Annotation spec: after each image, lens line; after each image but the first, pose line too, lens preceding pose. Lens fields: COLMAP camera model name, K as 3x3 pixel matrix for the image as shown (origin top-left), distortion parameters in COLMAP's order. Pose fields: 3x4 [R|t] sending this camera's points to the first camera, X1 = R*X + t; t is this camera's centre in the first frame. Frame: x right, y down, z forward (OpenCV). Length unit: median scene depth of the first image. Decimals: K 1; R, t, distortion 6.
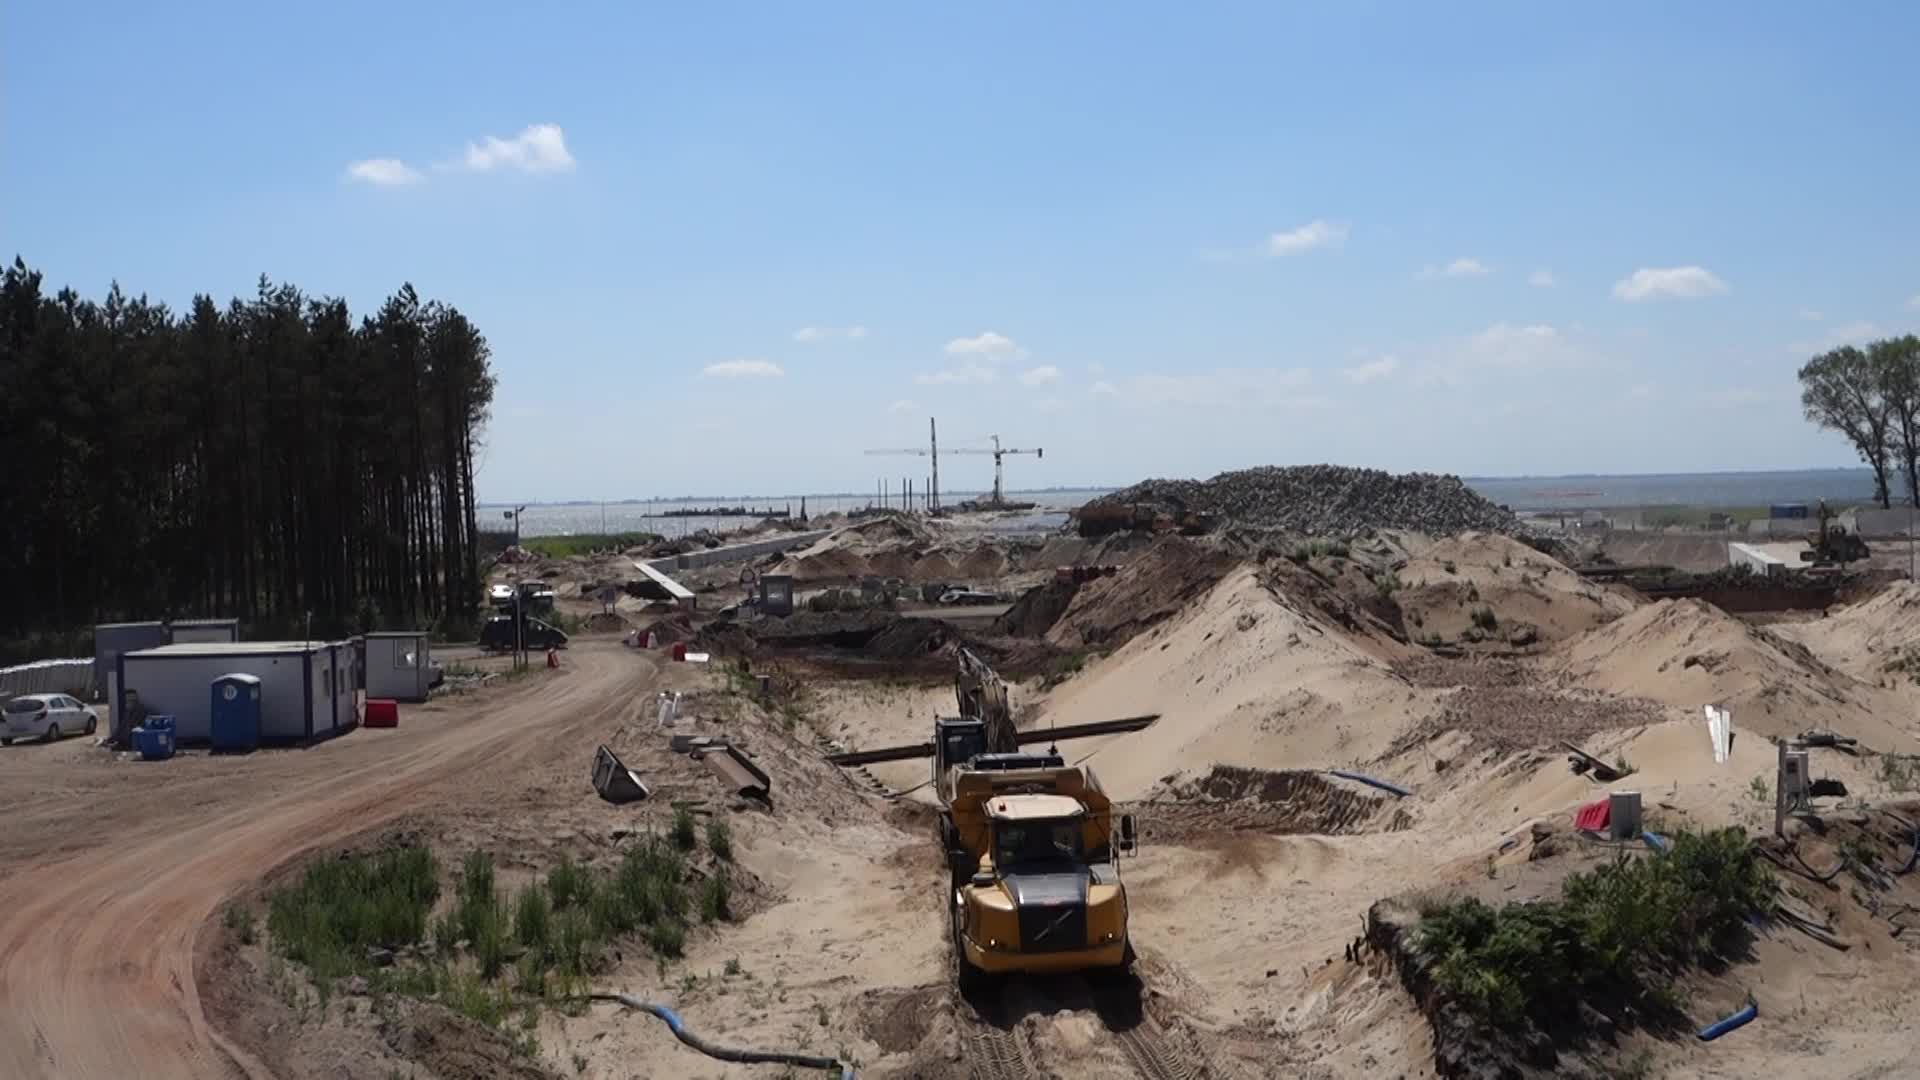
lens RADIAL K [[2091.2, 0, 960.0], [0, 2091.2, 540.0], [0, 0, 1]] dist [-0.018805, -0.007065]
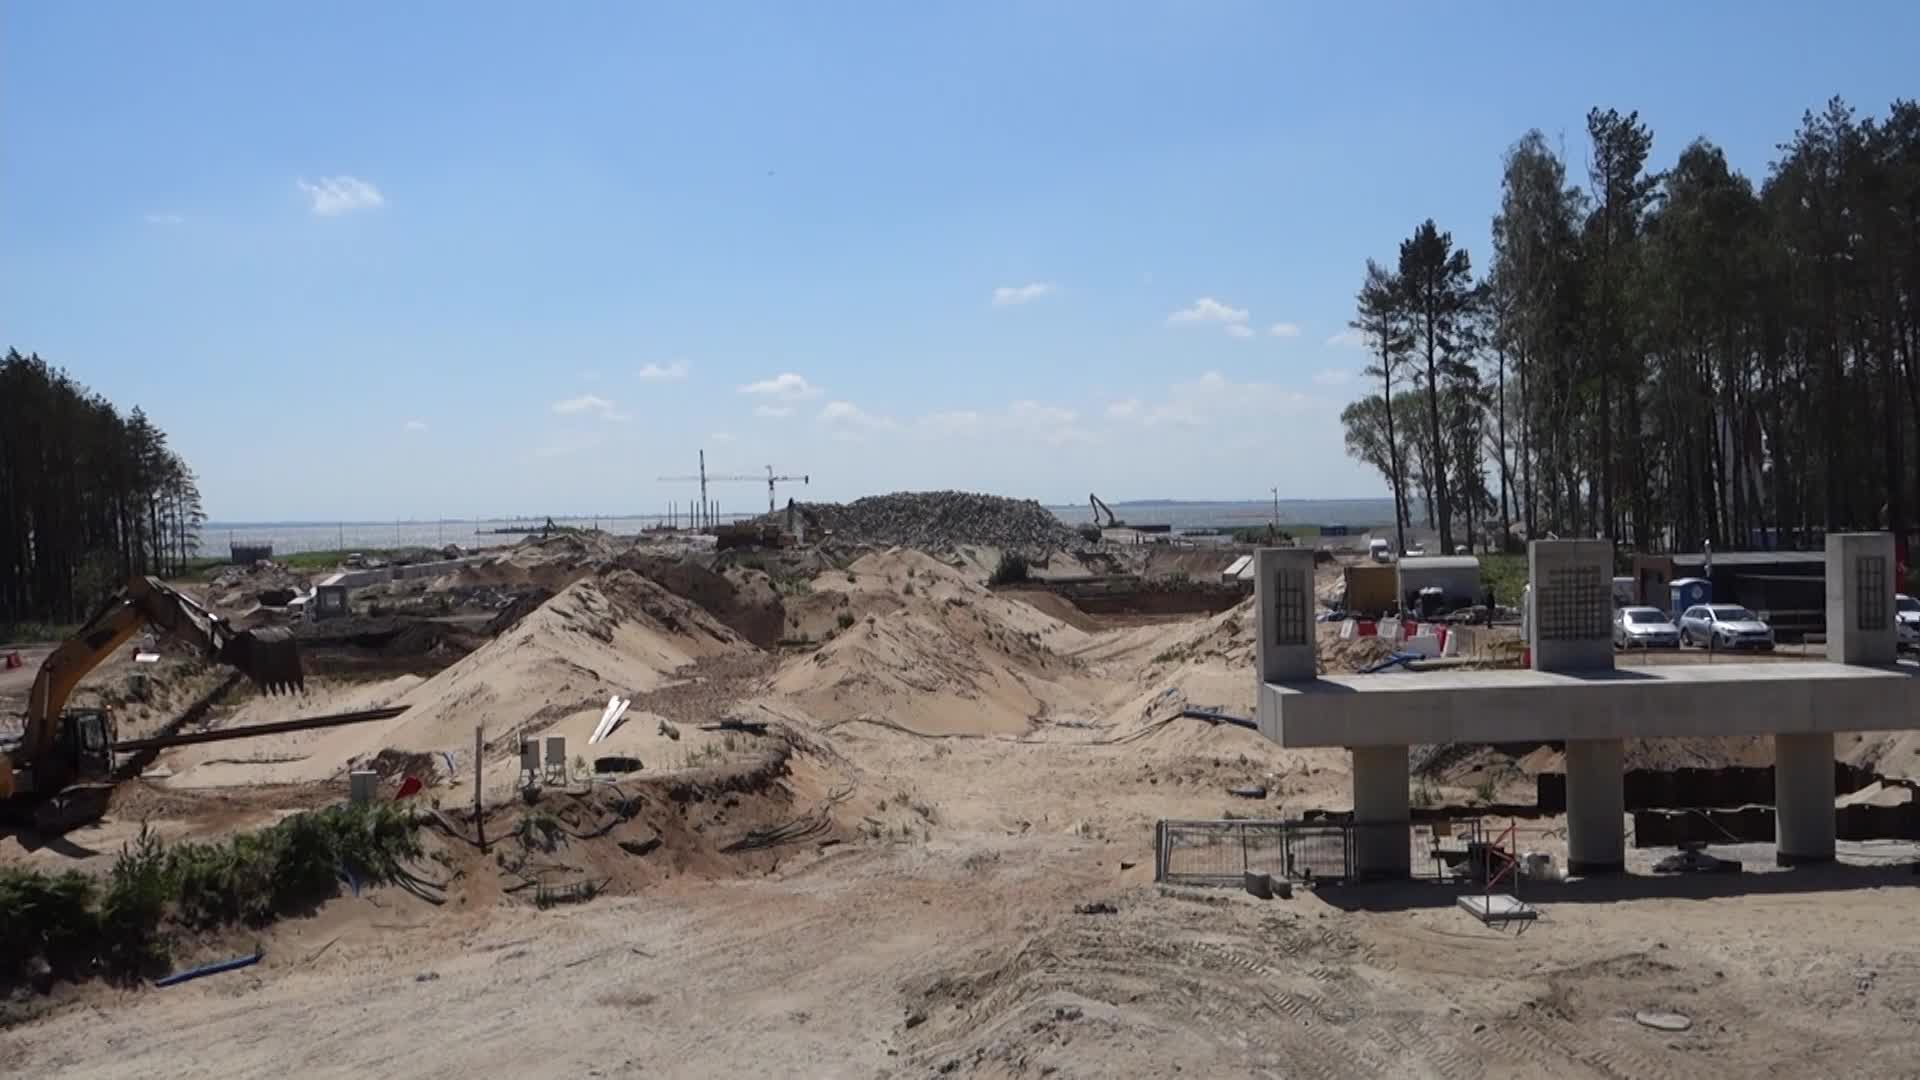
lens RADIAL K [[1759.9, 0, 954.5], [0, 1759.9, 516.5], [0, 0, 1]] dist [0.005468, 0.006593]
pose [[0.994928, 0.001246, 0.100587, 0.194451], [0.000849, 0.999784, -0.020782, -0.000920], [-0.100591, 0.020762, 0.994711, -0.010674]]
